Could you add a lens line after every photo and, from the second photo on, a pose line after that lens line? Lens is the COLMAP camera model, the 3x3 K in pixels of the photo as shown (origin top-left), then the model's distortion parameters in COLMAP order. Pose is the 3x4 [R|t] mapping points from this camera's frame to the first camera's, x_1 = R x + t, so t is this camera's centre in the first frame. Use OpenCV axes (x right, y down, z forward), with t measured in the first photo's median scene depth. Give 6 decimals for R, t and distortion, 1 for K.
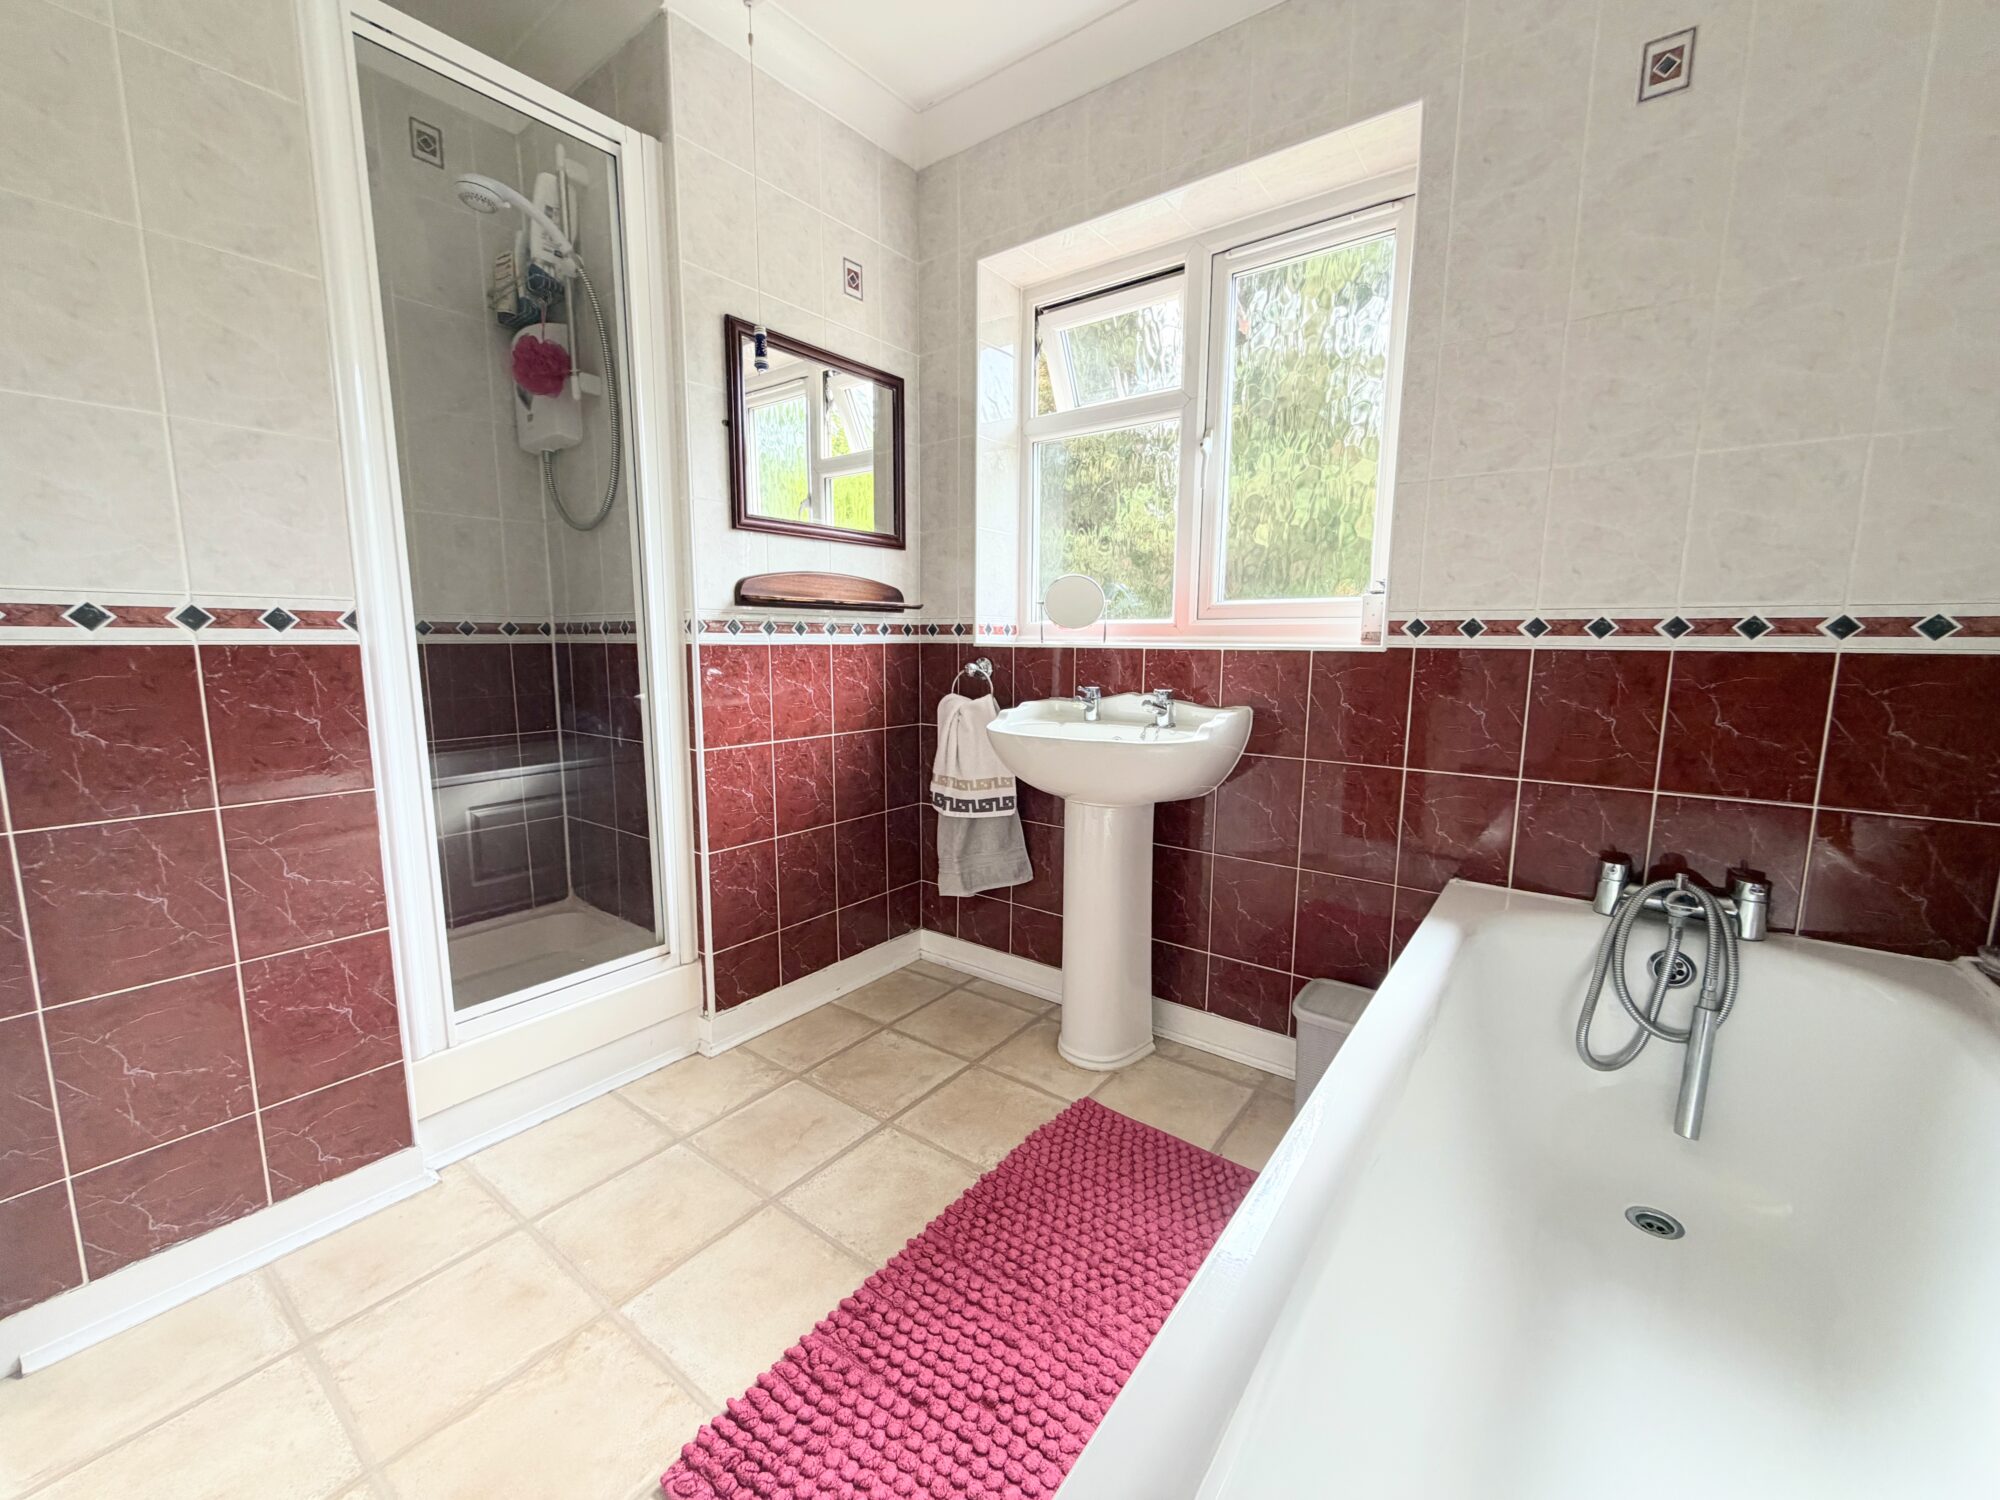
lens RADIAL K [[800.5, 0, 998.9], [0, 800.5, 746.2], [0, 0, 1]] dist [0.001973, 0.000279]
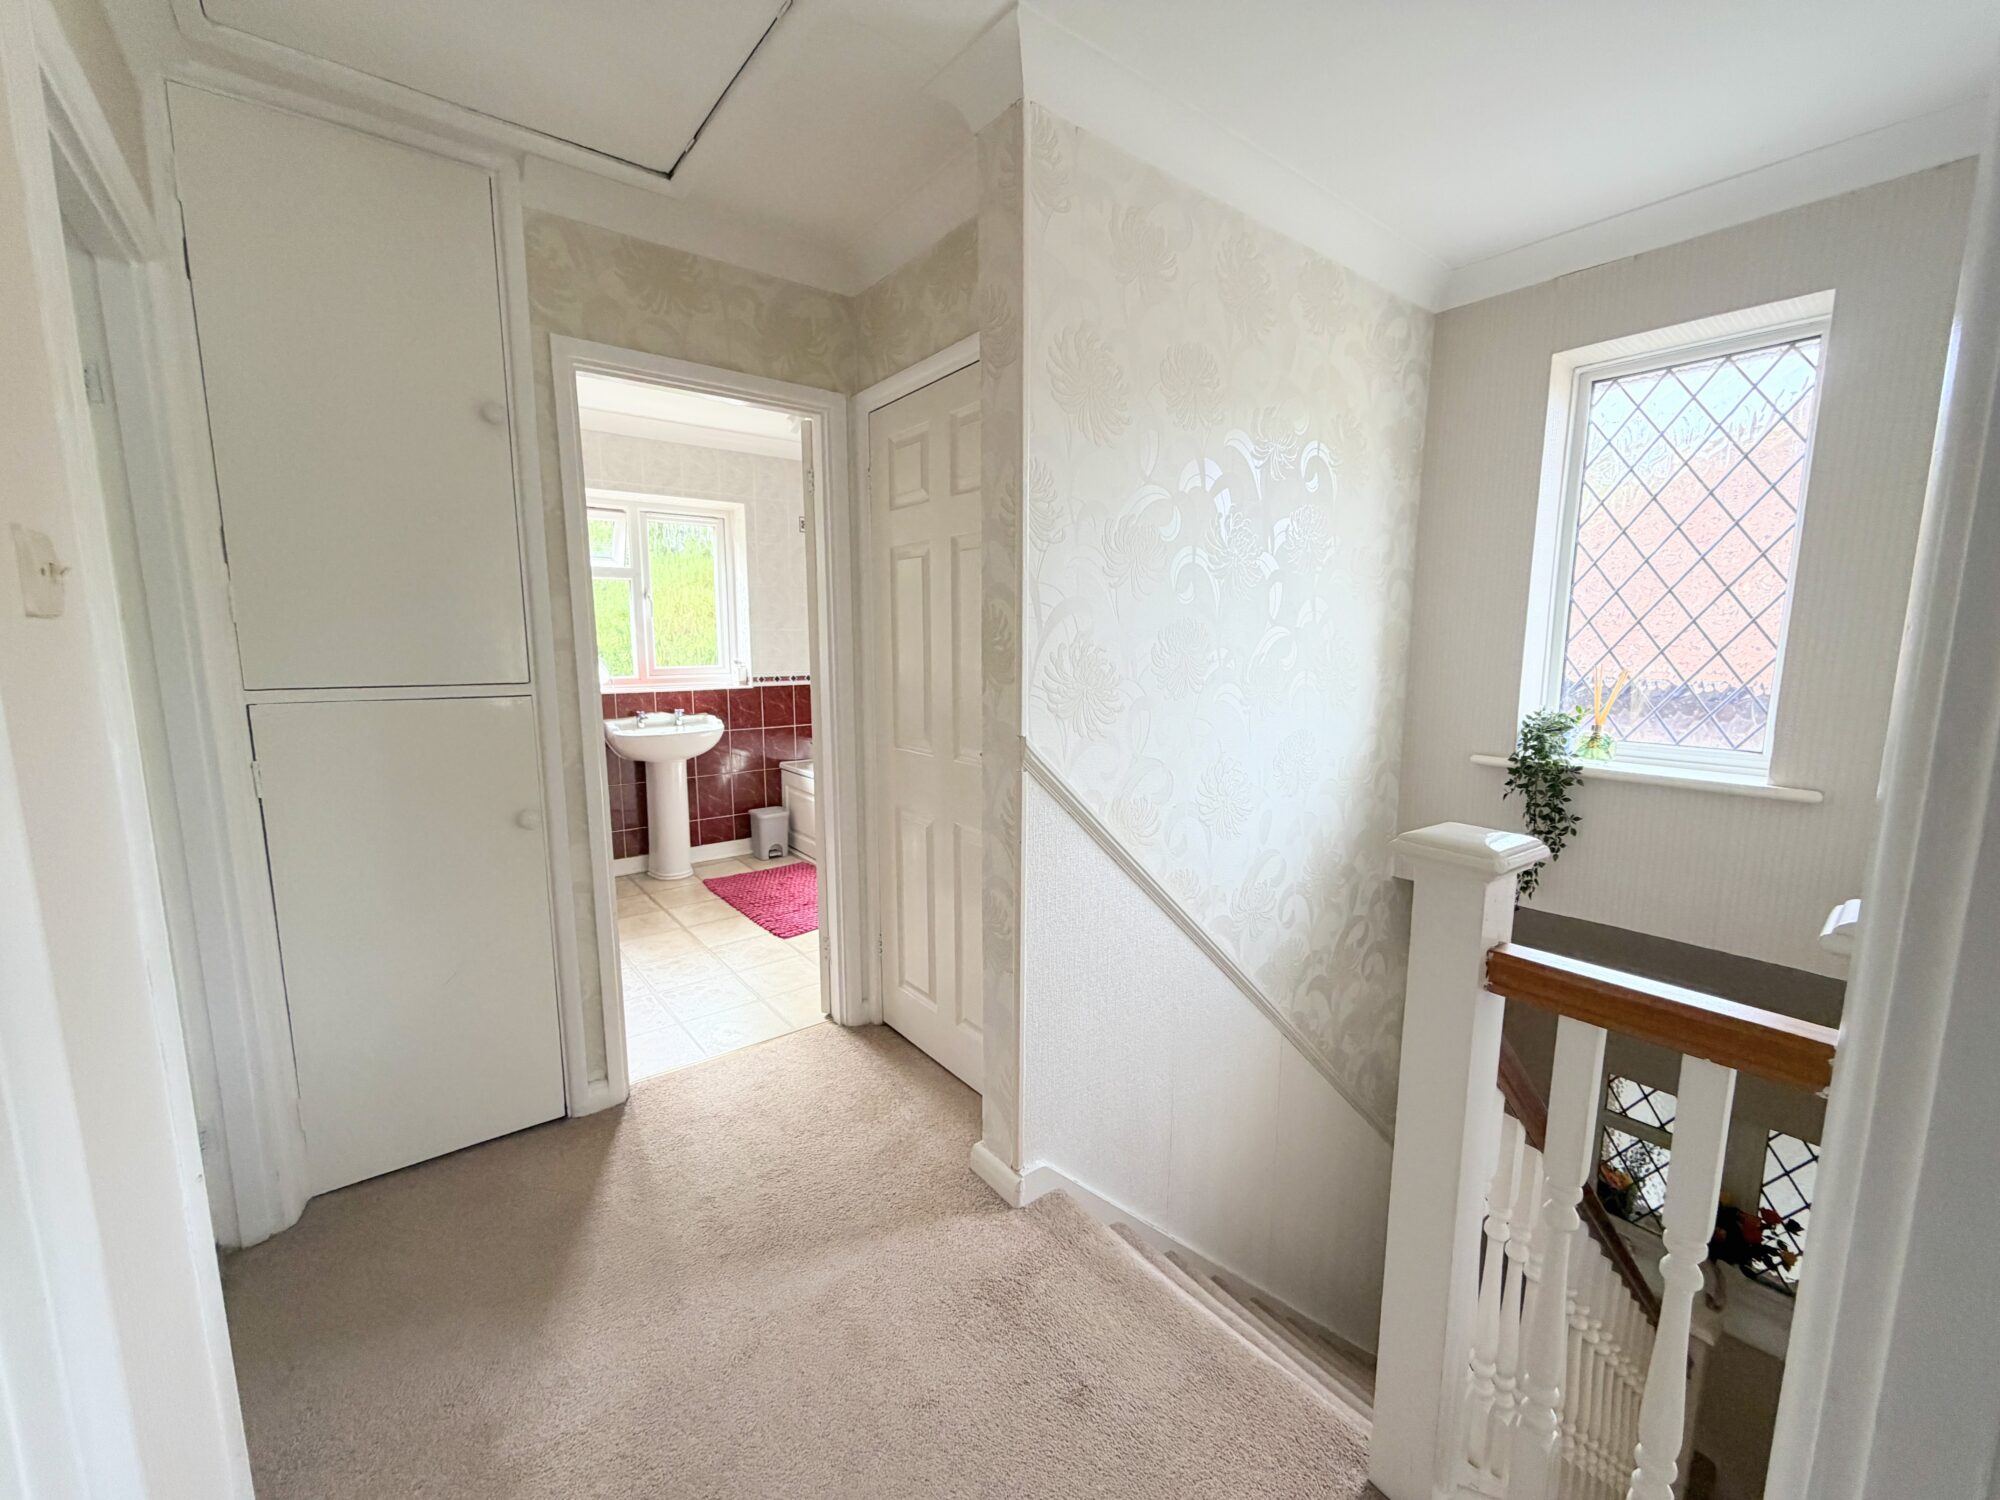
lens RADIAL K [[800.5, 0, 996.2], [0, 800.5, 748.2], [0, 0, 1]] dist [0.001973, 0.000279]
pose [[0.244909, -0.140215, 0.959354, -1.941021], [0.126589, 0.985642, 0.111741, -0.109609], [-0.961247, 0.094077, 0.259142, -0.510837]]
